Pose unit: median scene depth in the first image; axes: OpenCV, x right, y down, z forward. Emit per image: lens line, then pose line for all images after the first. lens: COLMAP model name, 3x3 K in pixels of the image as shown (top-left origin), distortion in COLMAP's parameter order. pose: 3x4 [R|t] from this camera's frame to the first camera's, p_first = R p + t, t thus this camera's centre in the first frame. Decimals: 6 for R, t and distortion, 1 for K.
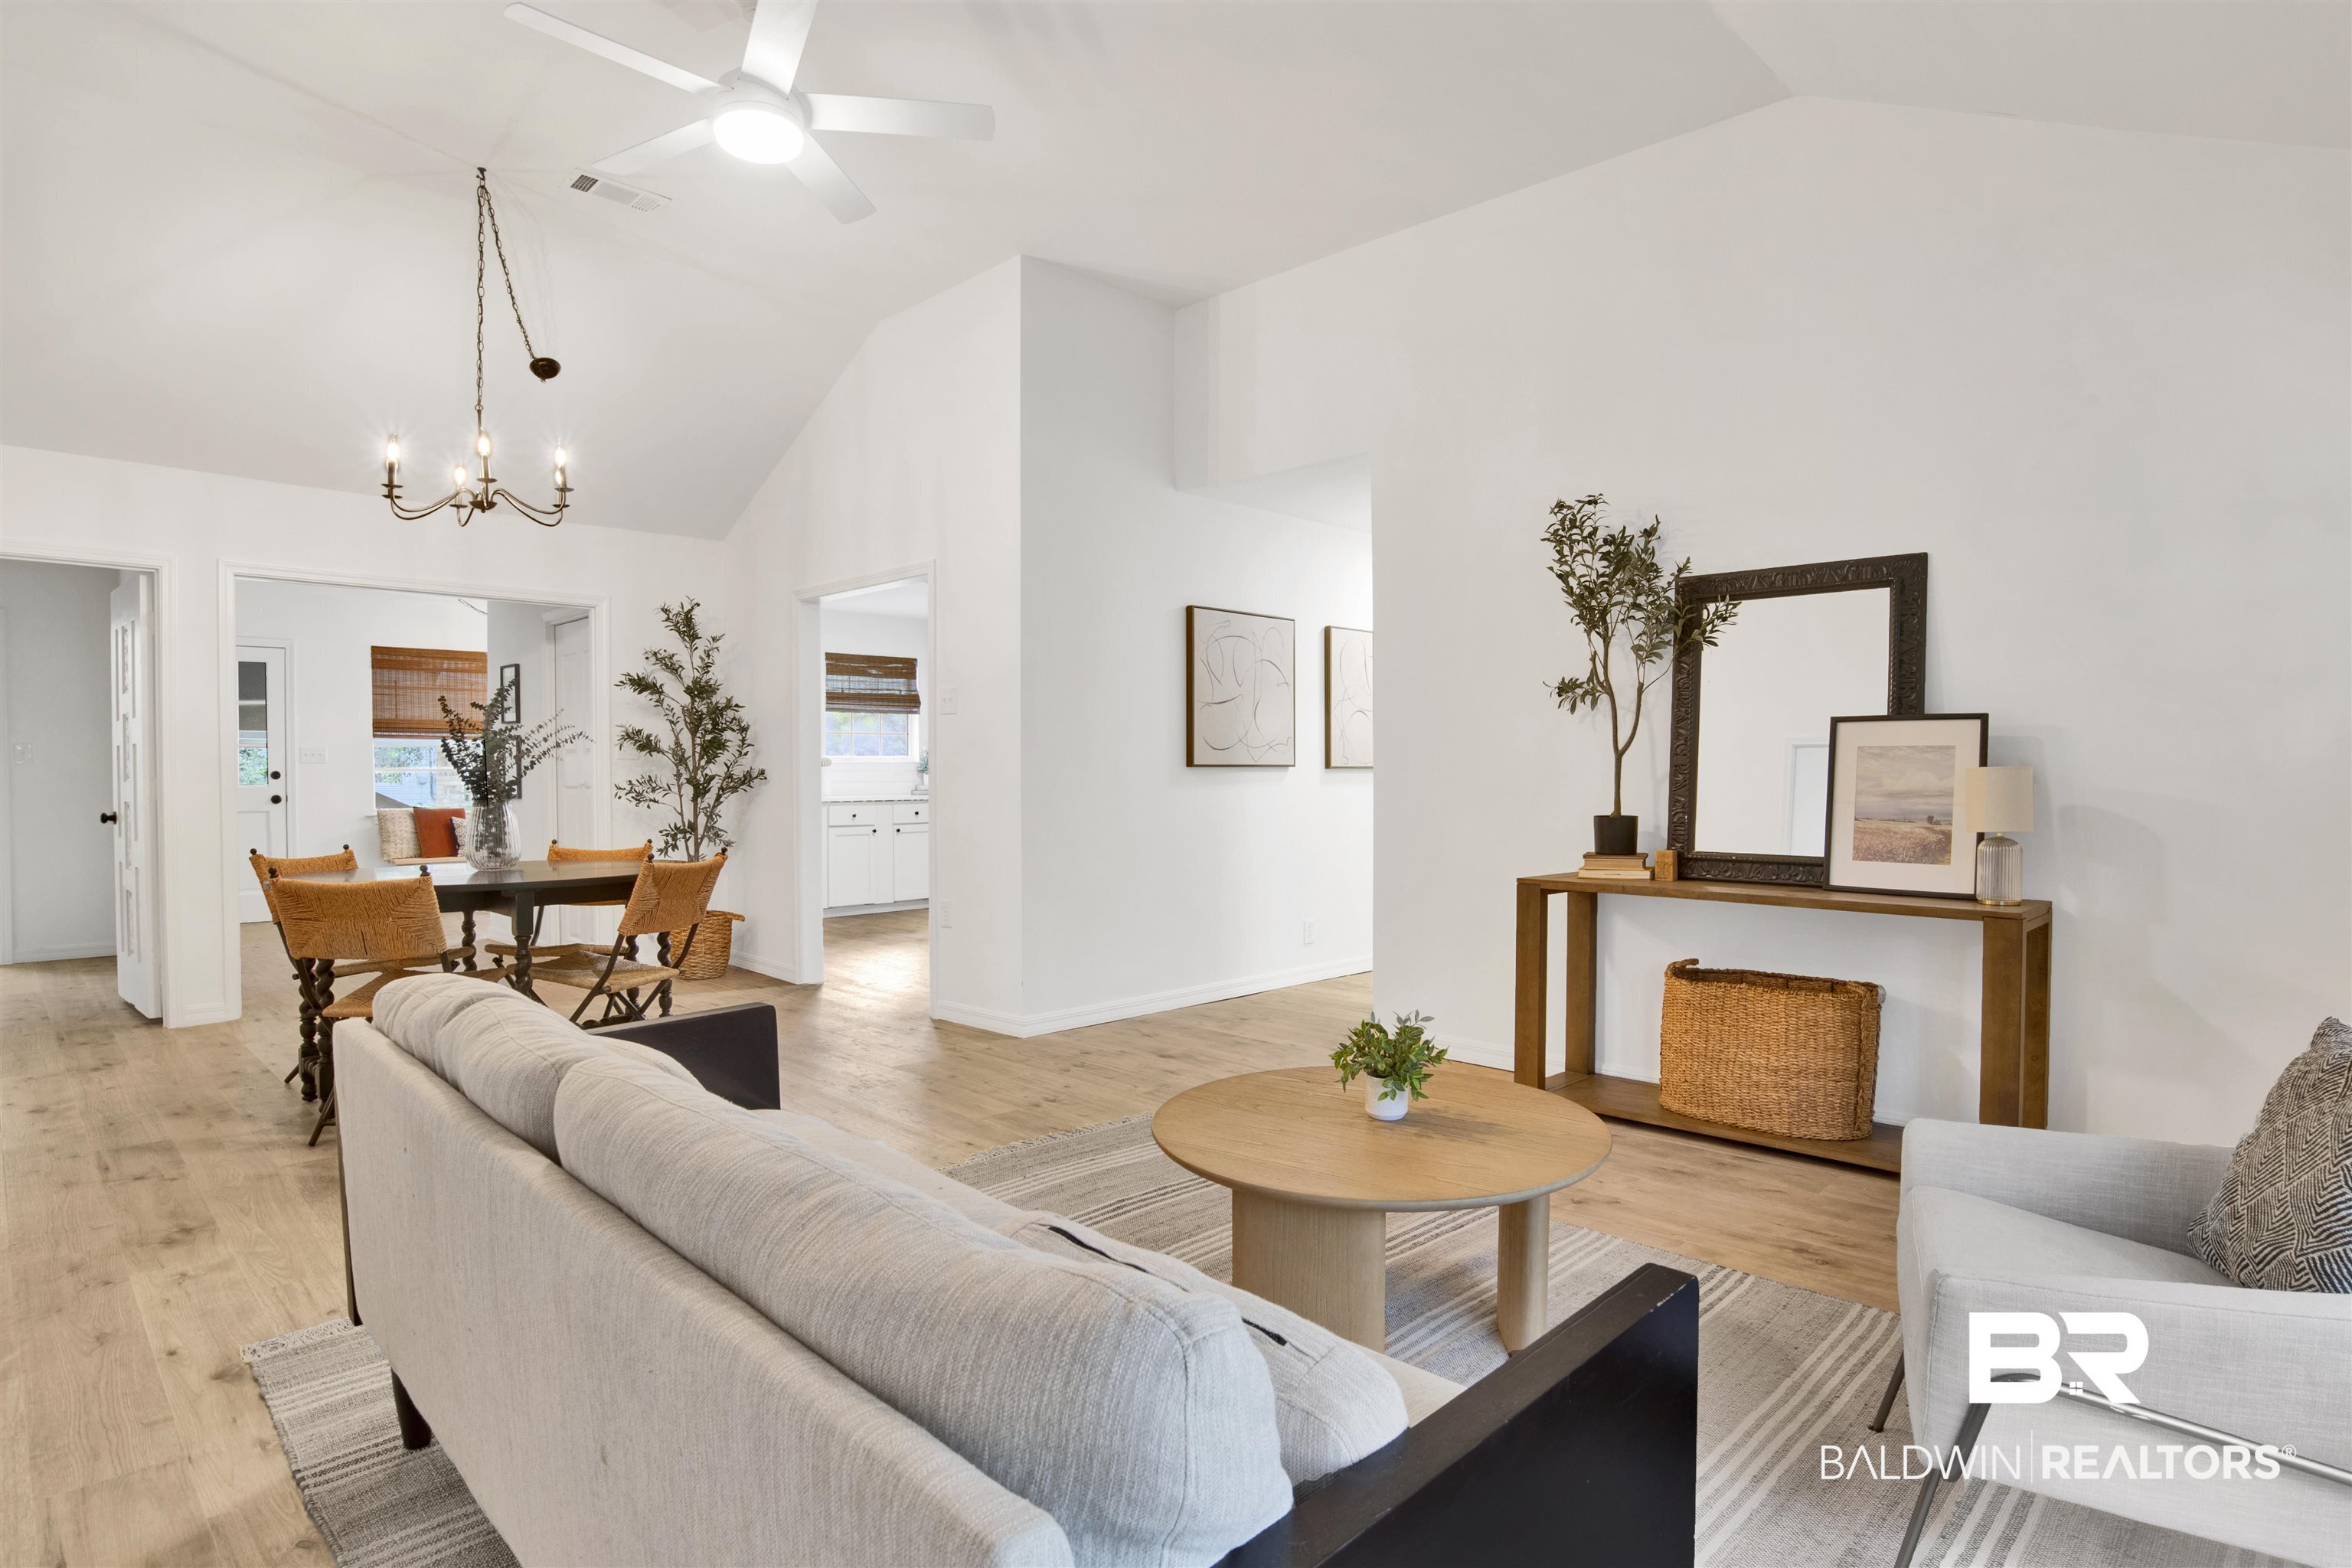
lens RADIAL K [[1233.6, 0, 1188.0], [0, 1233.6, 797.7], [0, 0, 1]] dist [-0.051869, 0.009426]
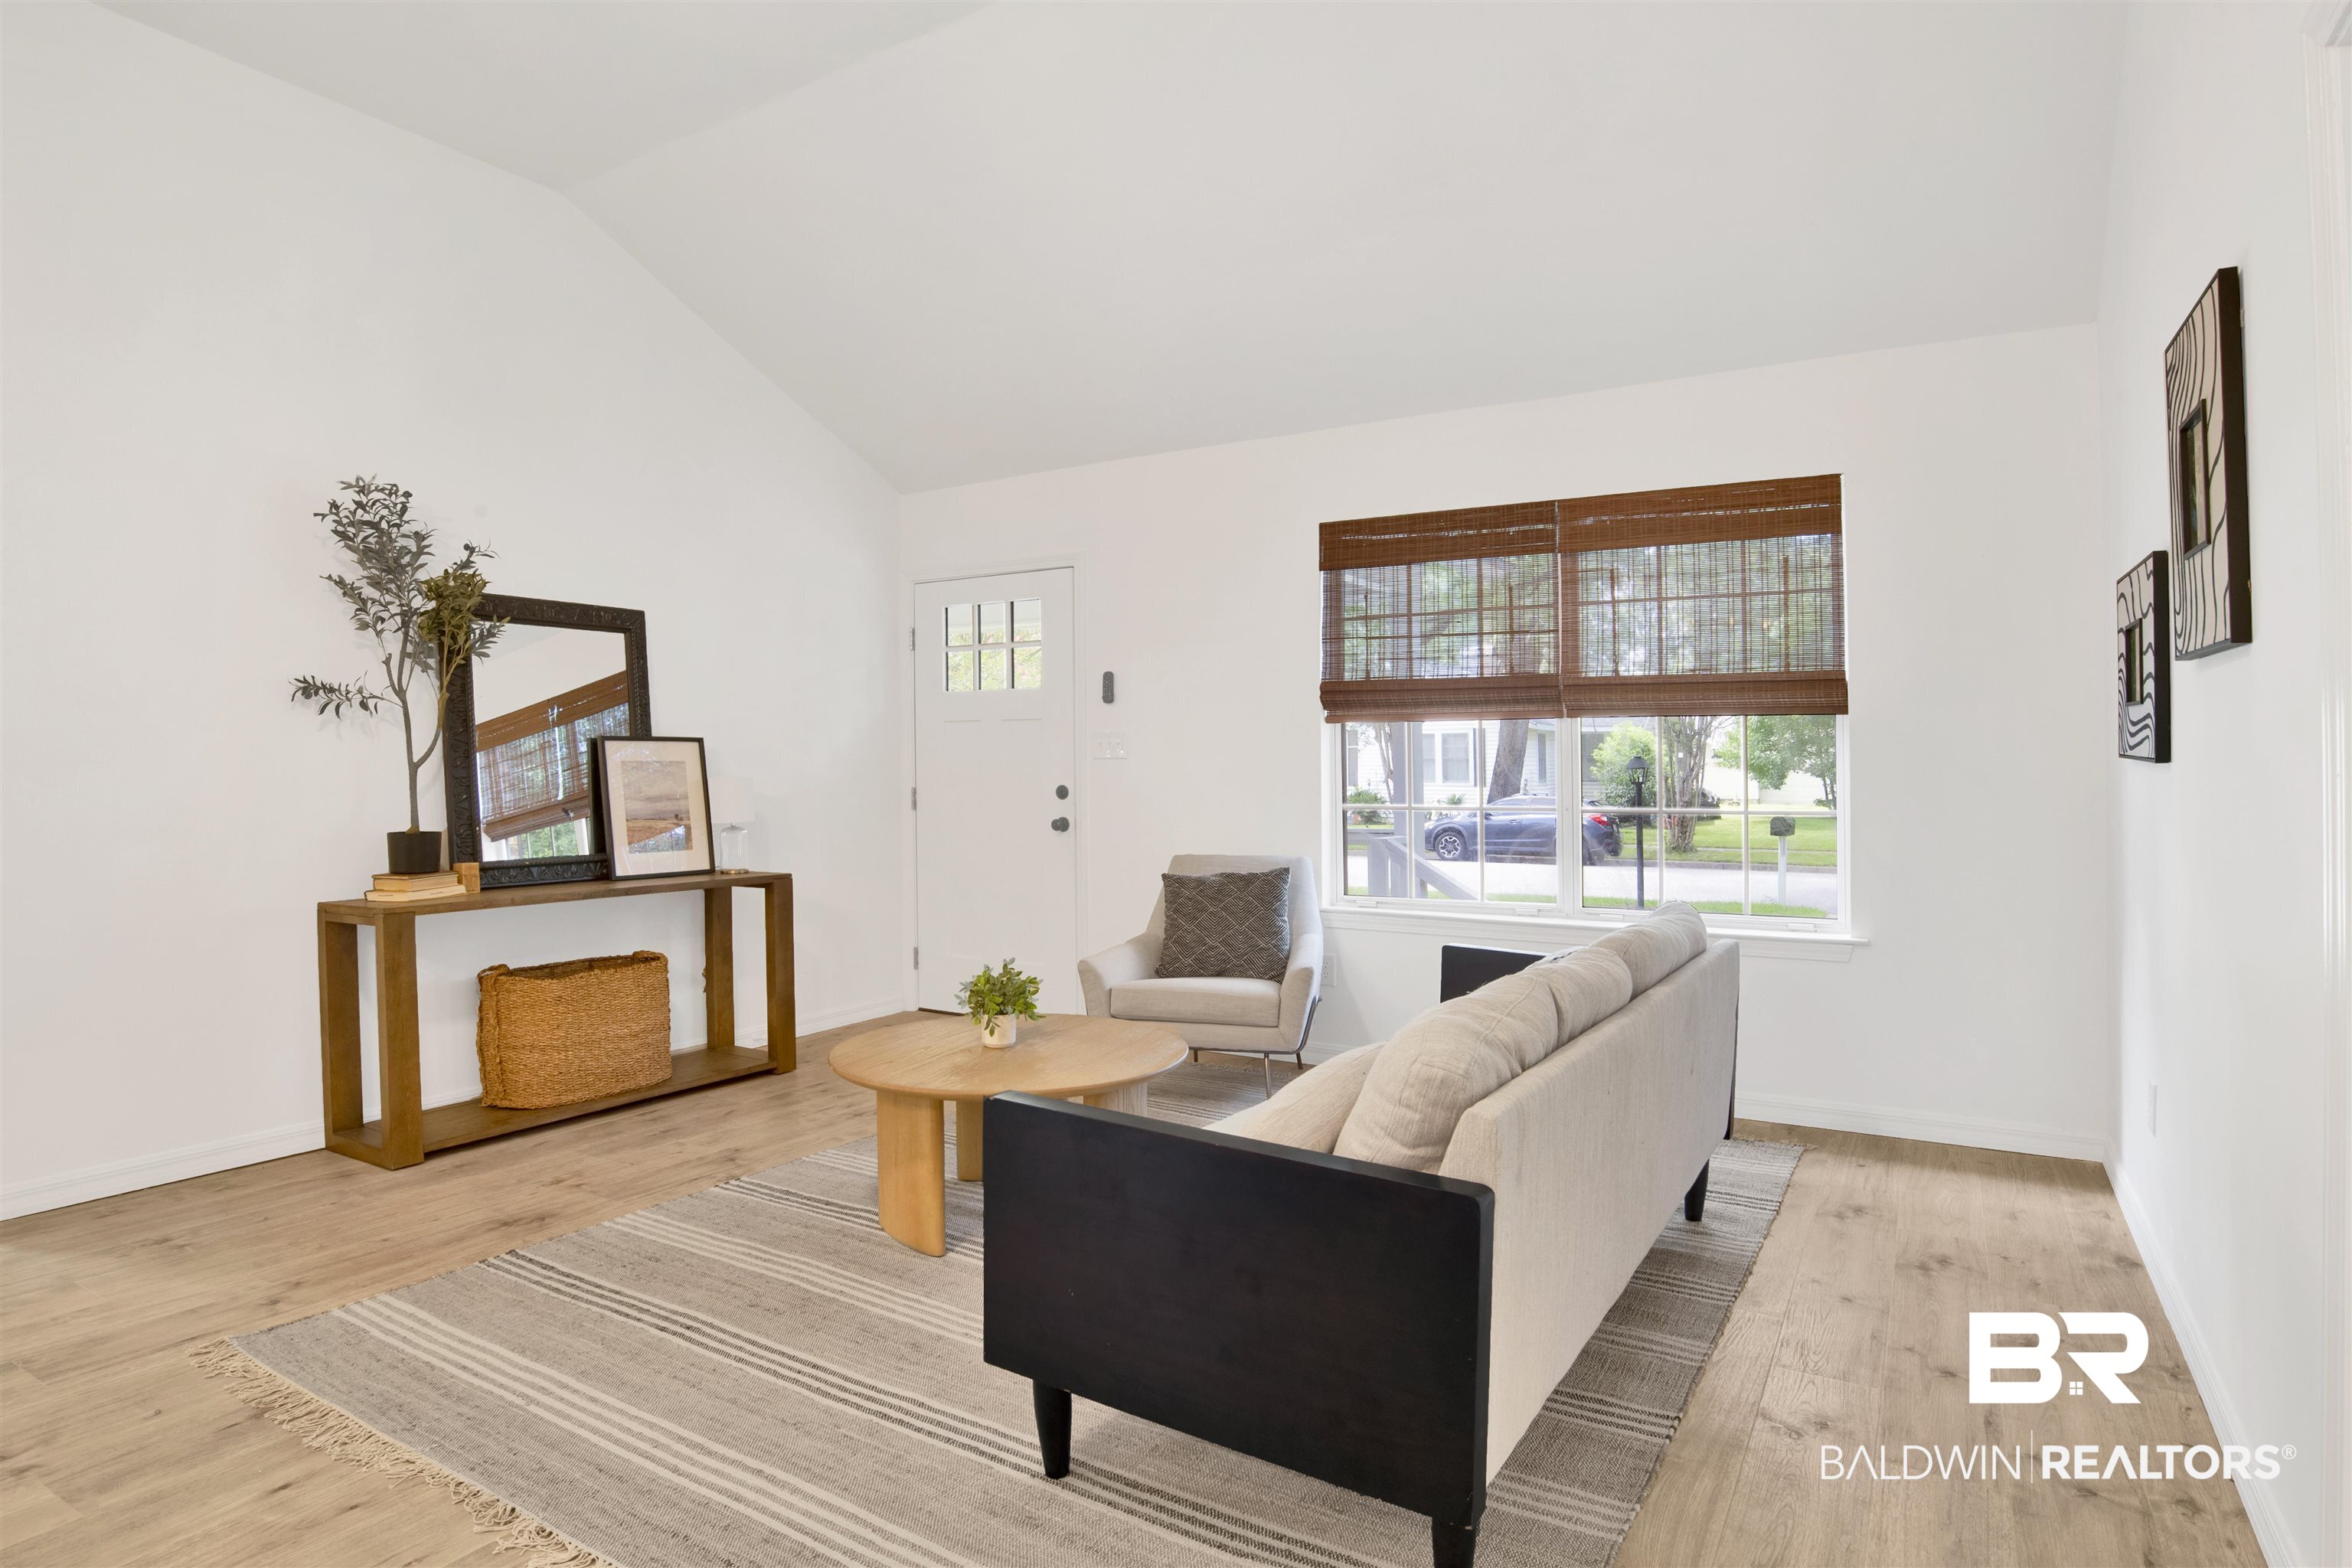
lens RADIAL K [[1233.6, 0, 1192.4], [0, 1233.6, 773.4], [0, 0, 1]] dist [-0.051869, 0.009426]
pose [[-0.228425, -0.001866, 0.973560, -0.700382], [0.024781, 0.999663, 0.007730, -0.022317], [-0.973246, 0.025892, -0.228302, 0.652726]]
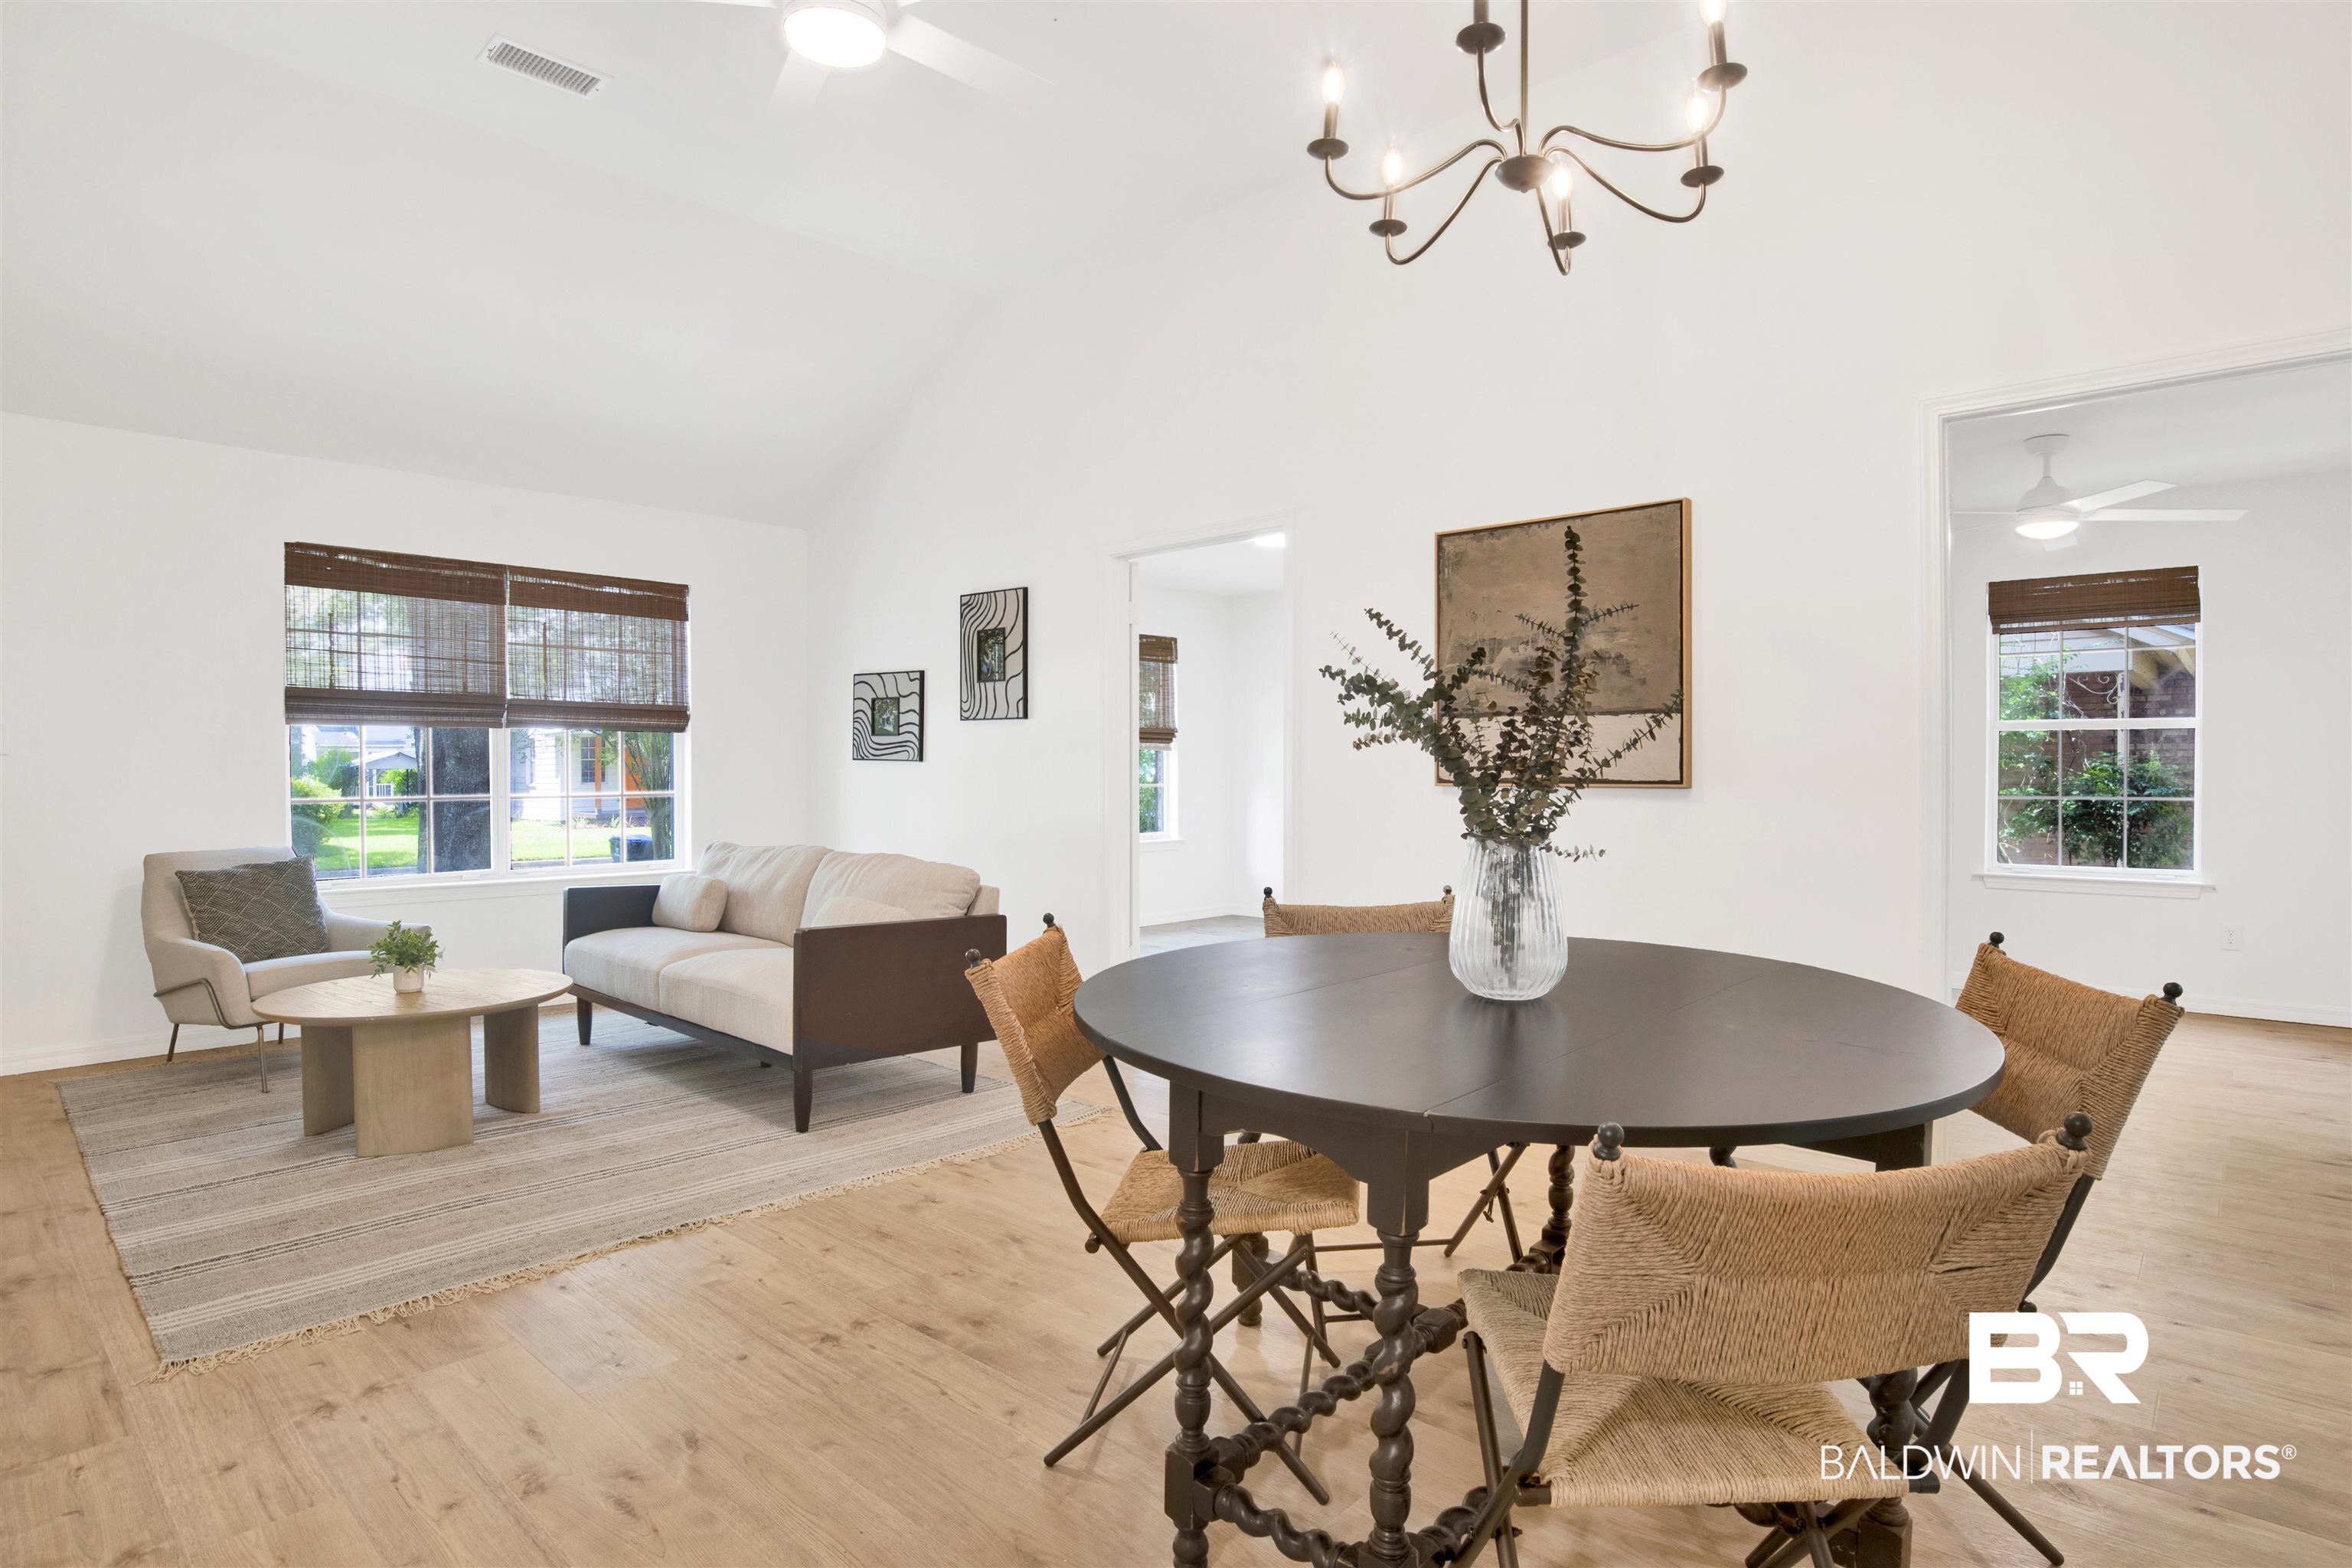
lens RADIAL K [[1233.6, 0, 1176.0], [0, 1233.6, 782.4], [0, 0, 1]] dist [-0.051869, 0.009426]
pose [[-0.999778, 0.004776, -0.020545, -0.481588], [0.004018, 0.999315, 0.036787, -0.040709], [0.020707, 0.036697, -0.999112, 1.554749]]
